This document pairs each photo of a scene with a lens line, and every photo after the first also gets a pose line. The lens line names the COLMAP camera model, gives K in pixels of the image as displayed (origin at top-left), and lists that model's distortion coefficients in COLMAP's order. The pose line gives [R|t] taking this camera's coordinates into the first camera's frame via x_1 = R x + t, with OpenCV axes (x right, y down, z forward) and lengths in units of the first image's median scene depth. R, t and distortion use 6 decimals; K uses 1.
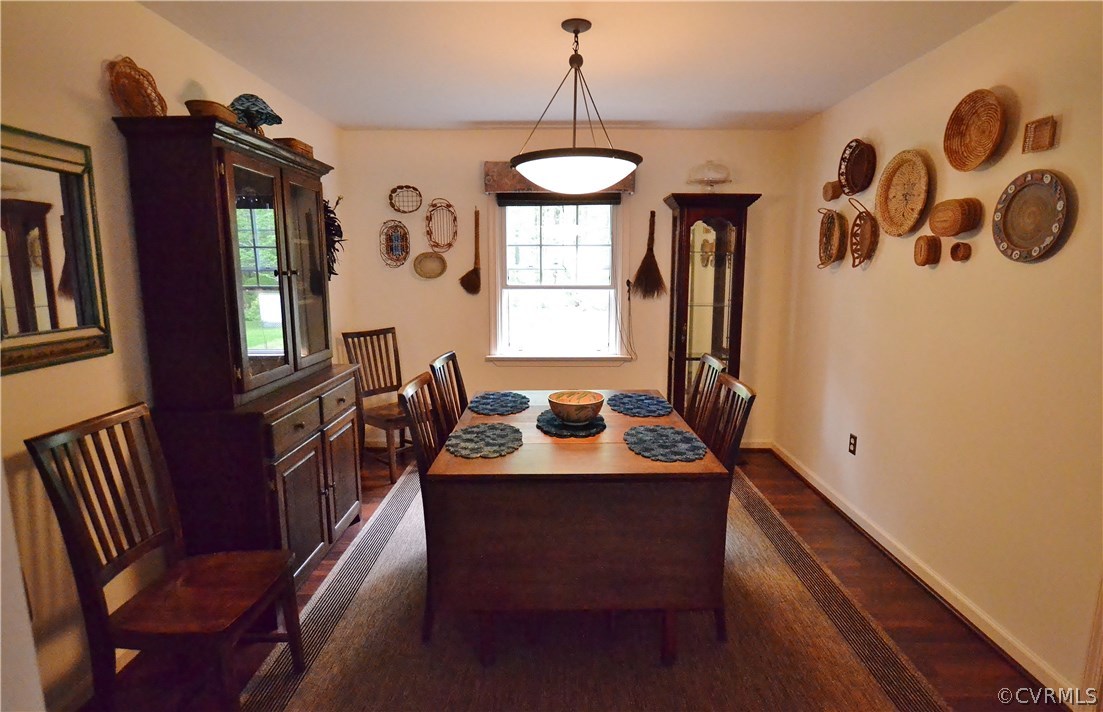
lens RADIAL K [[581.1, 0, 553.0], [0, 581.1, 354.7], [0, 0, 1]] dist [-0.002422, -0.000021]
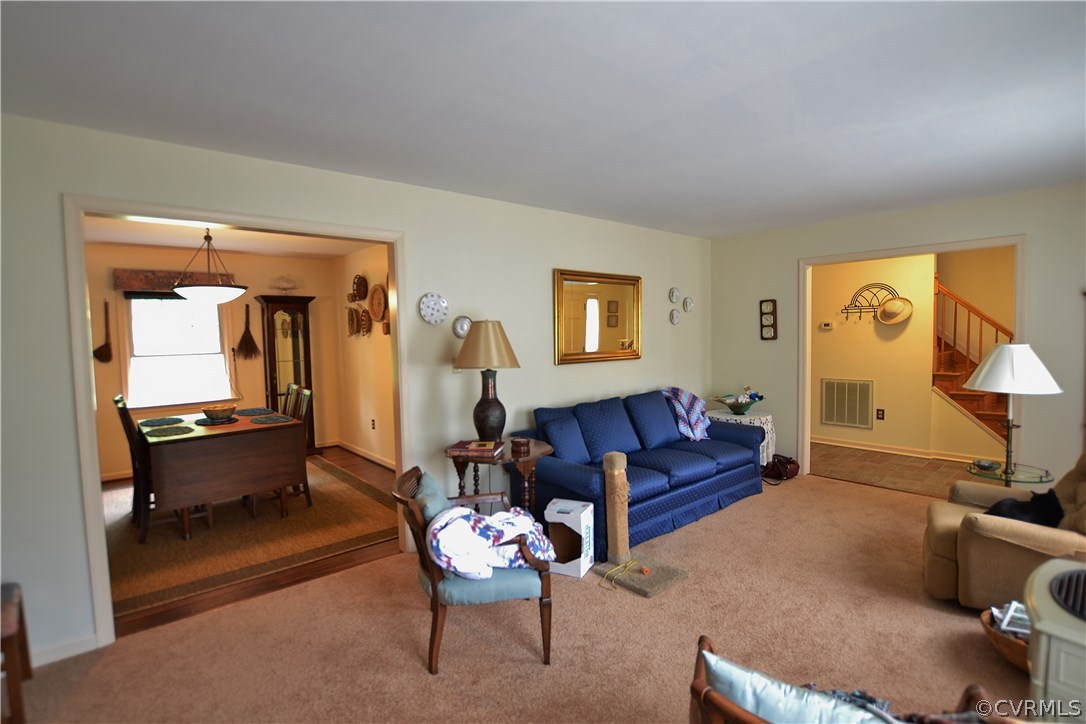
lens RADIAL K [[518.6, 0, 540.3], [0, 518.6, 361.5], [0, 0, 1]] dist [-0.022403, 0.001778]
pose [[0.756564, -0.053542, 0.651724, -0.151847], [0.121684, 0.990762, -0.059863, 0.092021], [-0.642498, 0.124594, 0.756090, -0.574886]]
